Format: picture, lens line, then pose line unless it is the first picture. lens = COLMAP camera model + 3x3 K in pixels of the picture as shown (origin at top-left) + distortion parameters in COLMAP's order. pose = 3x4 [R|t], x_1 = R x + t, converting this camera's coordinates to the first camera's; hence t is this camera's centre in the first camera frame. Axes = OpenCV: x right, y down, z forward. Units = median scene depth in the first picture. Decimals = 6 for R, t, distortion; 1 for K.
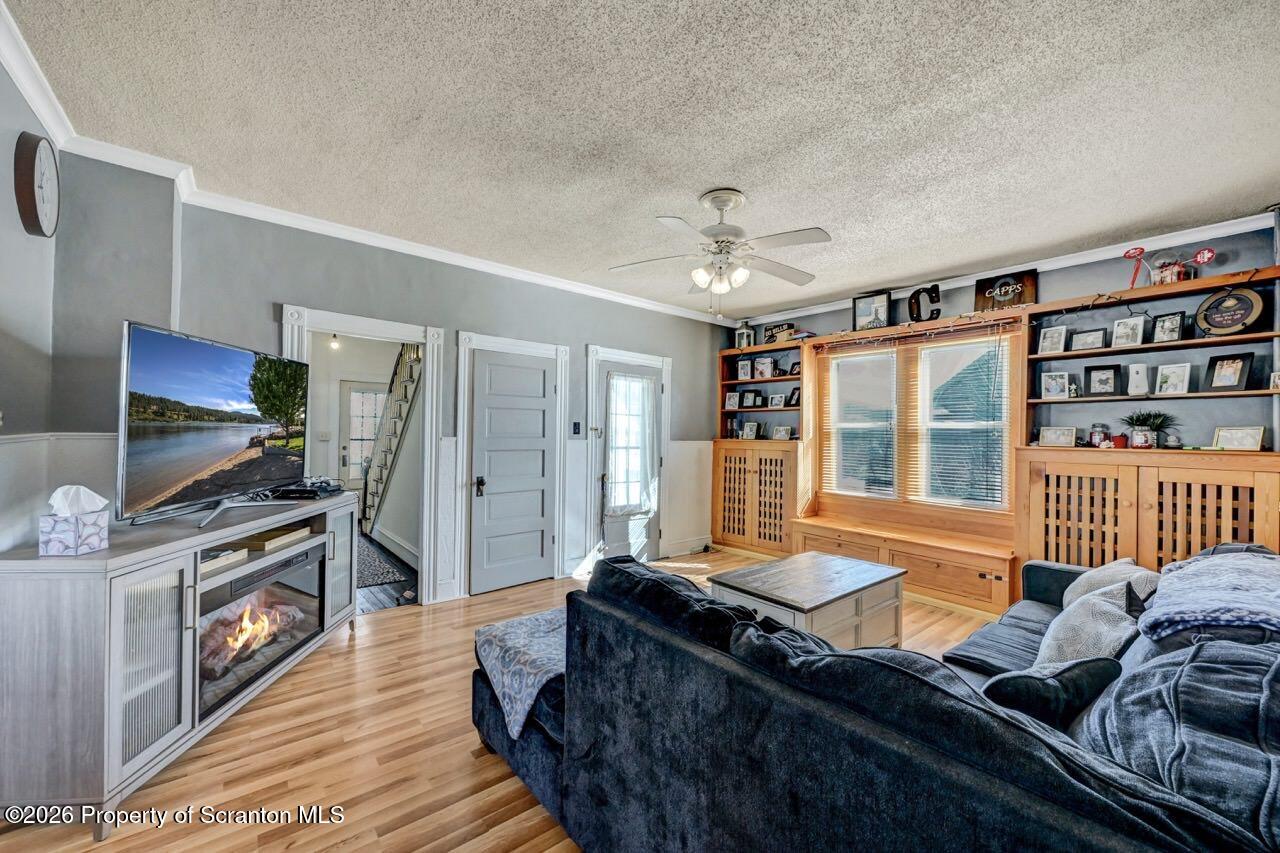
lens RADIAL K [[499.7, 0, 641.8], [0, 499.7, 433.6], [0, 0, 1]] dist [-0.001660, 0.000539]
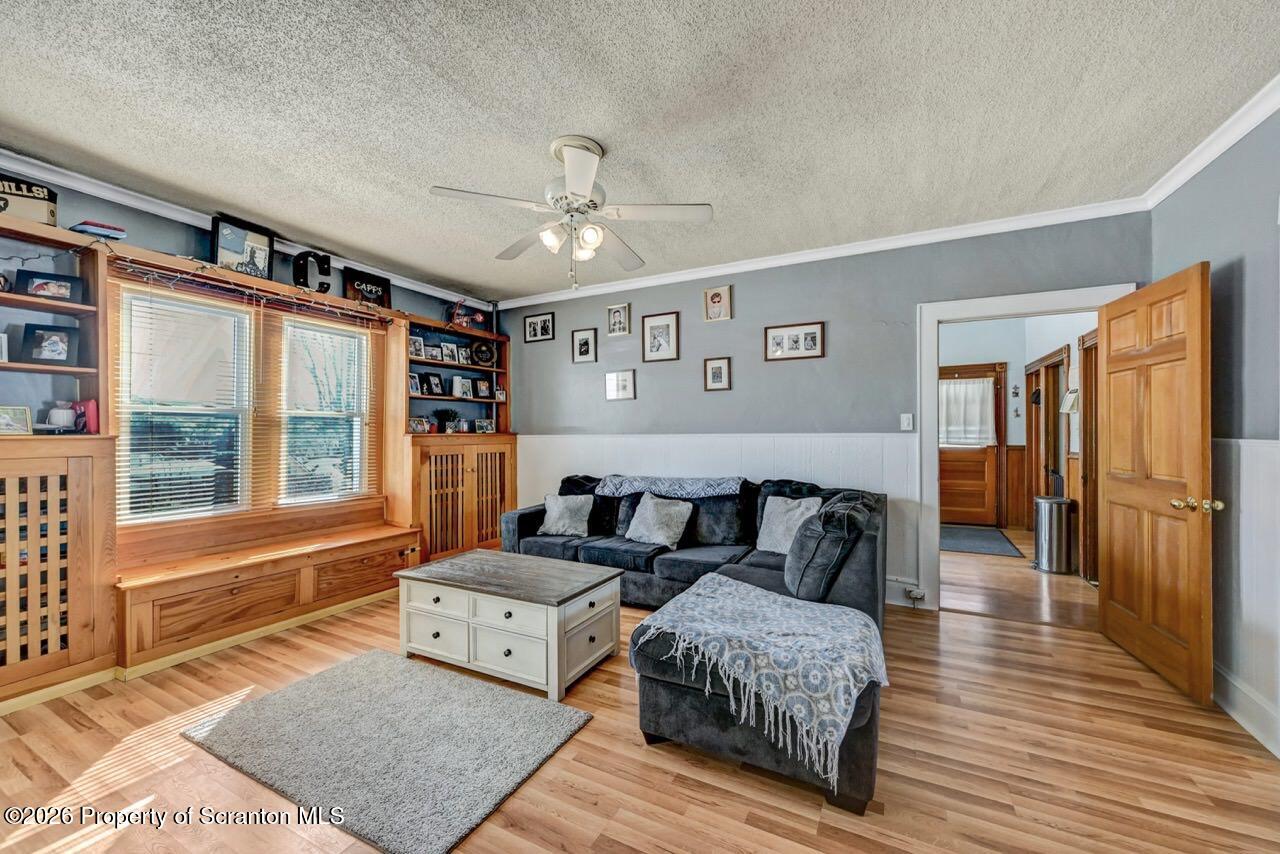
lens RADIAL K [[499.7, 0, 640.3], [0, 499.7, 427.3], [0, 0, 1]] dist [-0.001660, 0.000539]
pose [[-0.393661, -0.007050, 0.919228, -0.423402], [-0.004526, 0.999973, 0.005731, 0.000961], [-0.919244, -0.001904, -0.393683, 0.776454]]
